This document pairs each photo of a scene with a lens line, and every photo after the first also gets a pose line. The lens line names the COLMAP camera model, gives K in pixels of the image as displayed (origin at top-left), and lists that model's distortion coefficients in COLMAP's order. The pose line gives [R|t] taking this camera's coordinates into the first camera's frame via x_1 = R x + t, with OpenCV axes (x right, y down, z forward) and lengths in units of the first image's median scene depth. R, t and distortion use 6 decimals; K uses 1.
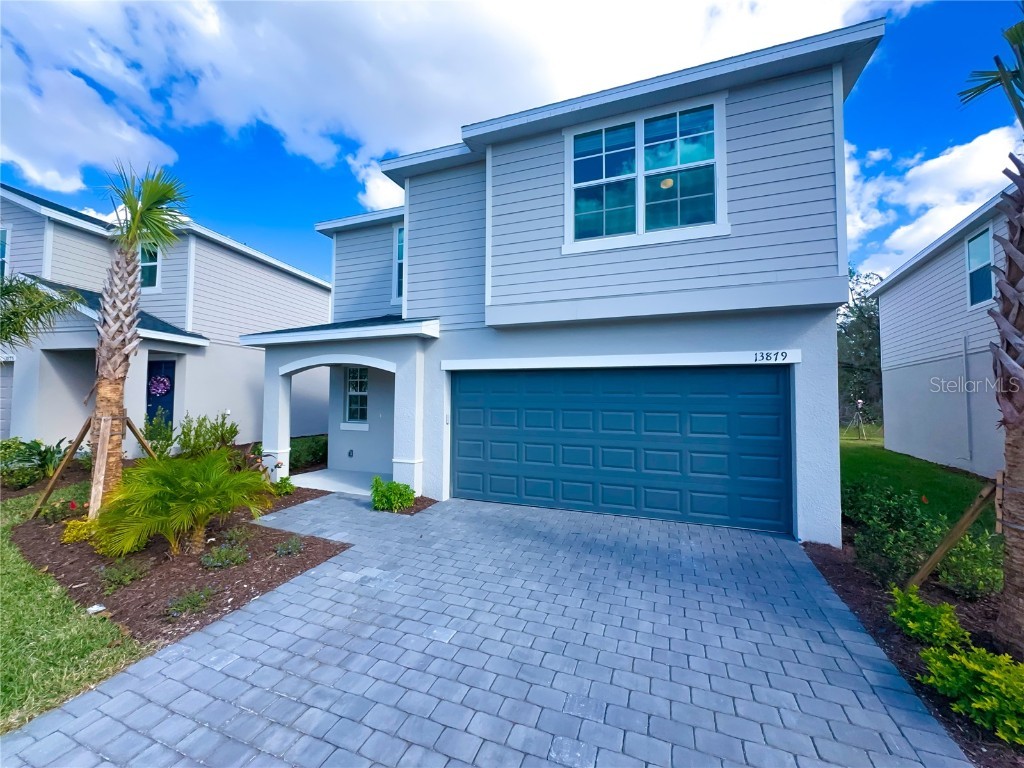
lens RADIAL K [[406.6, 0, 511.0], [0, 406.6, 383.9], [0, 0, 1]] dist [-0.002676, -0.000089]
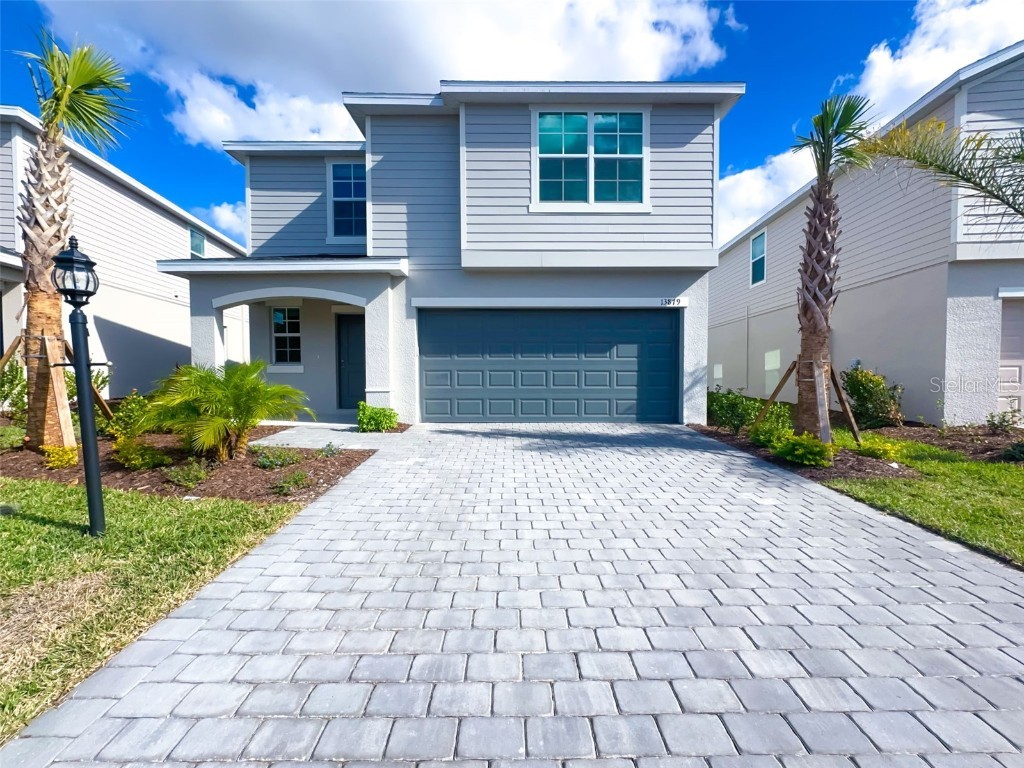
lens RADIAL K [[412.4, 0, 510.8], [0, 412.4, 383.8], [0, 0, 1]] dist [-0.003275, -0.000214]
pose [[0.931018, -0.020540, 0.364394, -0.391942], [-0.004557, 0.997683, 0.067880, 0.114296], [-0.364944, -0.064858, 0.928768, -0.164819]]
